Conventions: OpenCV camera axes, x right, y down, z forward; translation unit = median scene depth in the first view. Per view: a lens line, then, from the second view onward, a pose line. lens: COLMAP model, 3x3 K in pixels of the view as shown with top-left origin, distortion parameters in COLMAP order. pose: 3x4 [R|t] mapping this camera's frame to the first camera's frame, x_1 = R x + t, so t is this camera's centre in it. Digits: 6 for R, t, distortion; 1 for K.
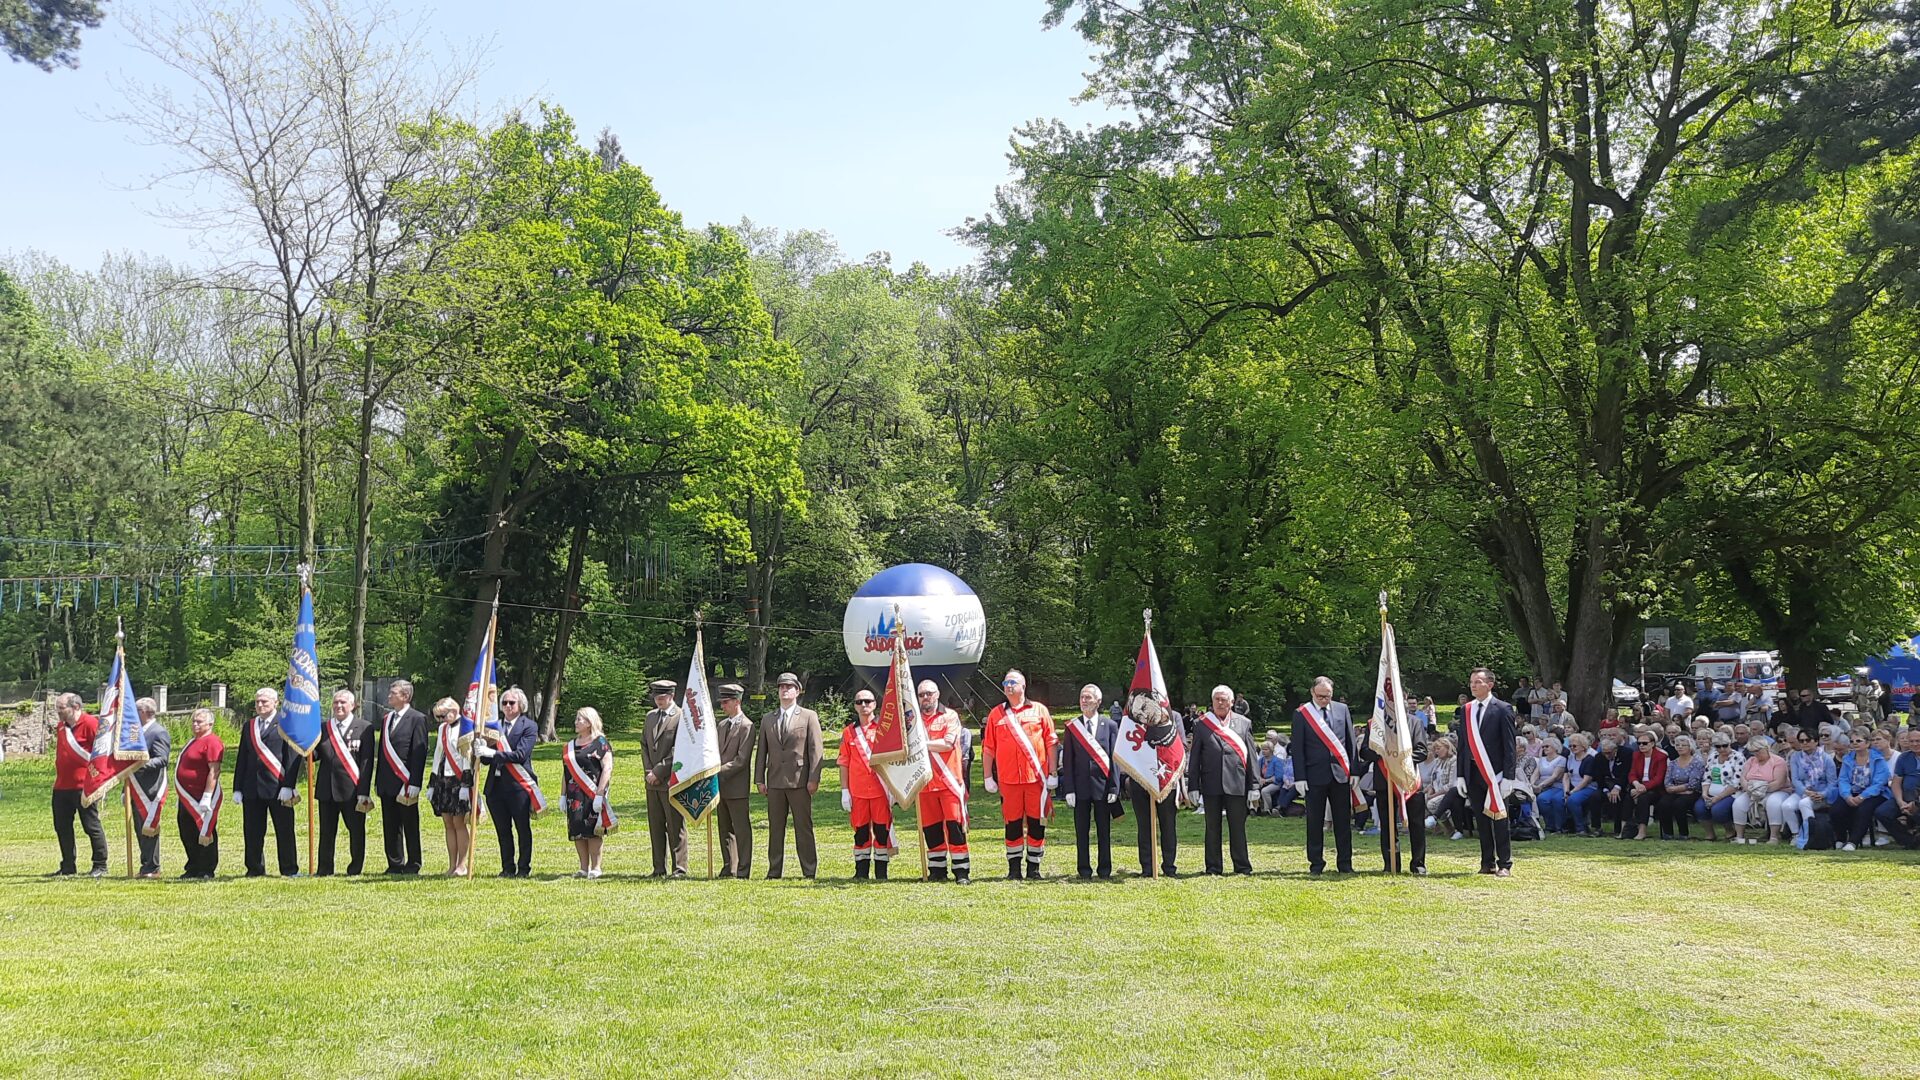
lens RADIAL K [[1440.1, 0, 960.0], [0, 1440.1, 540.0], [0, 0, 1]] dist [0.001930, 0.002240]
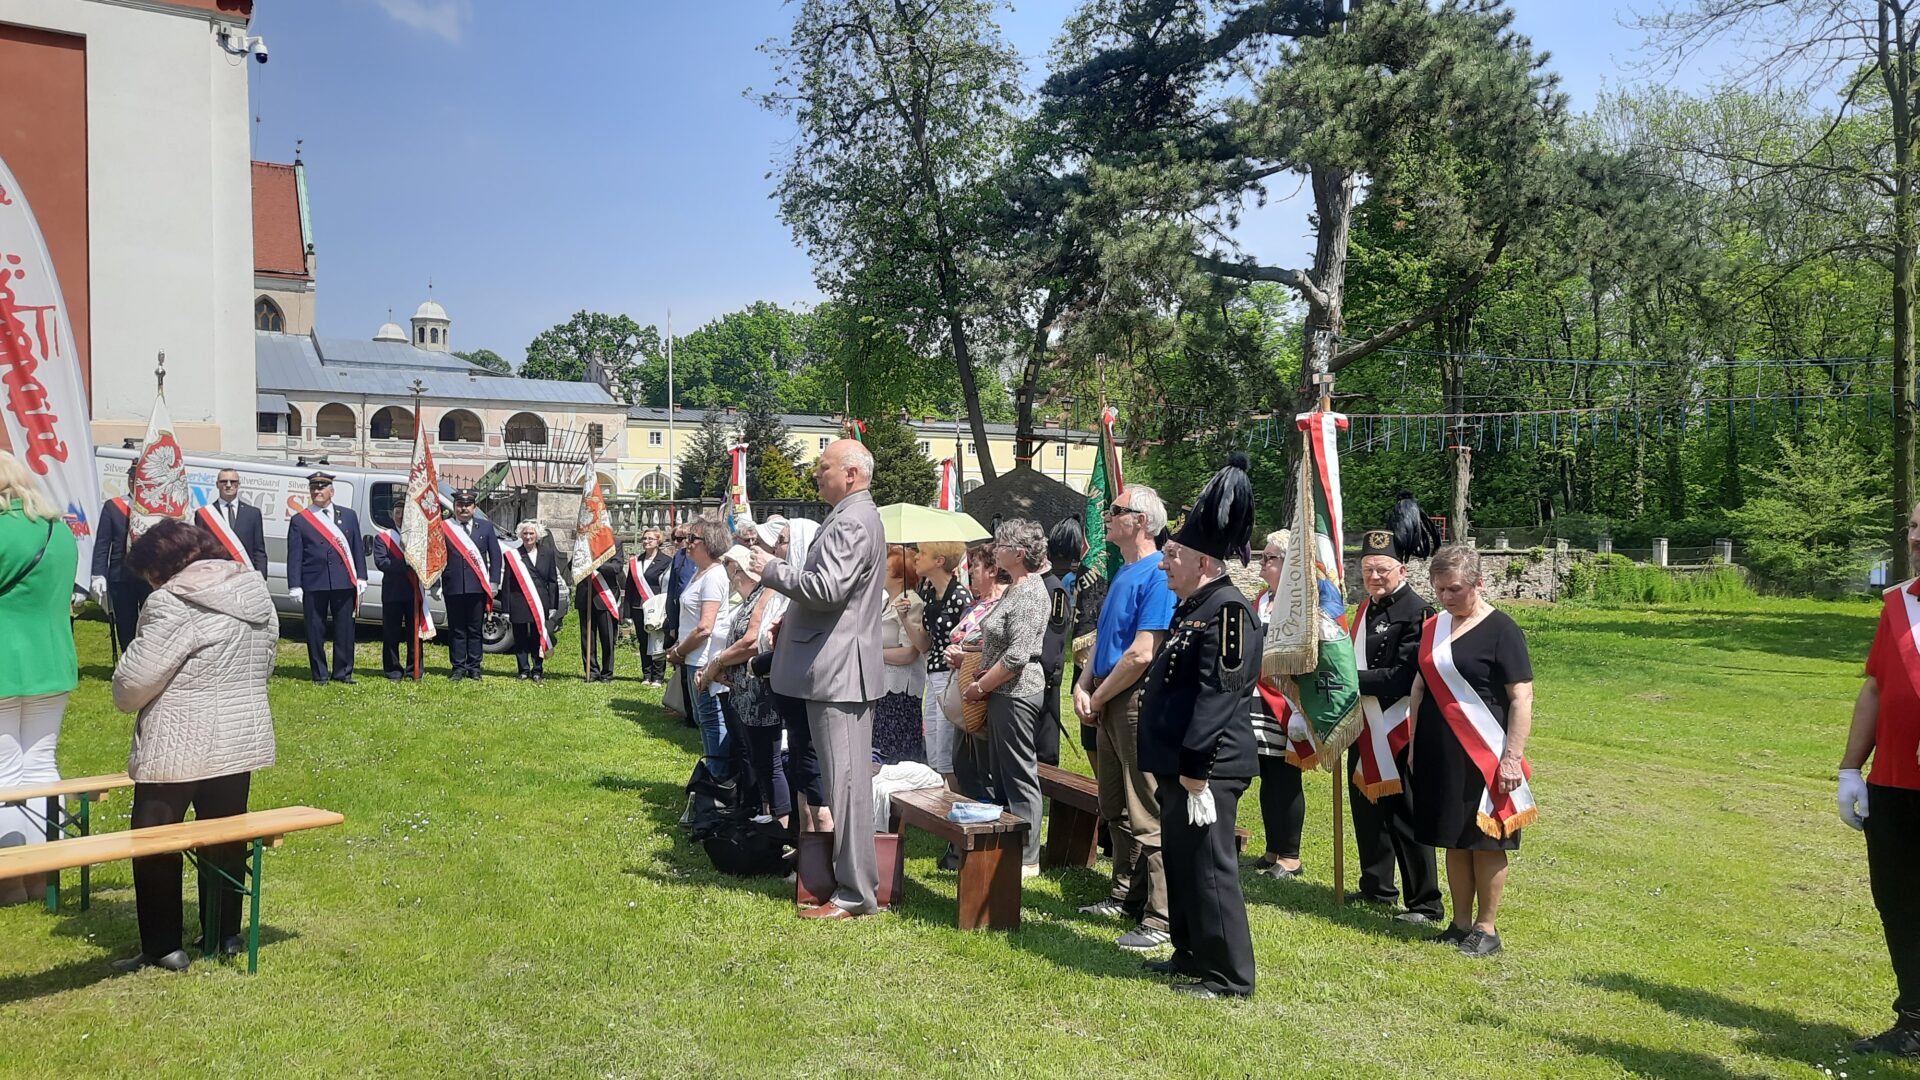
lens RADIAL K [[1440.1, 0, 960.0], [0, 1440.1, 540.0], [0, 0, 1]] dist [0.001930, 0.002240]
pose [[0.584319, 0.038174, -0.810626, -0.085852], [0.042015, 0.996130, 0.077195, 0.015118], [0.810436, -0.079165, 0.580454, 0.118026]]
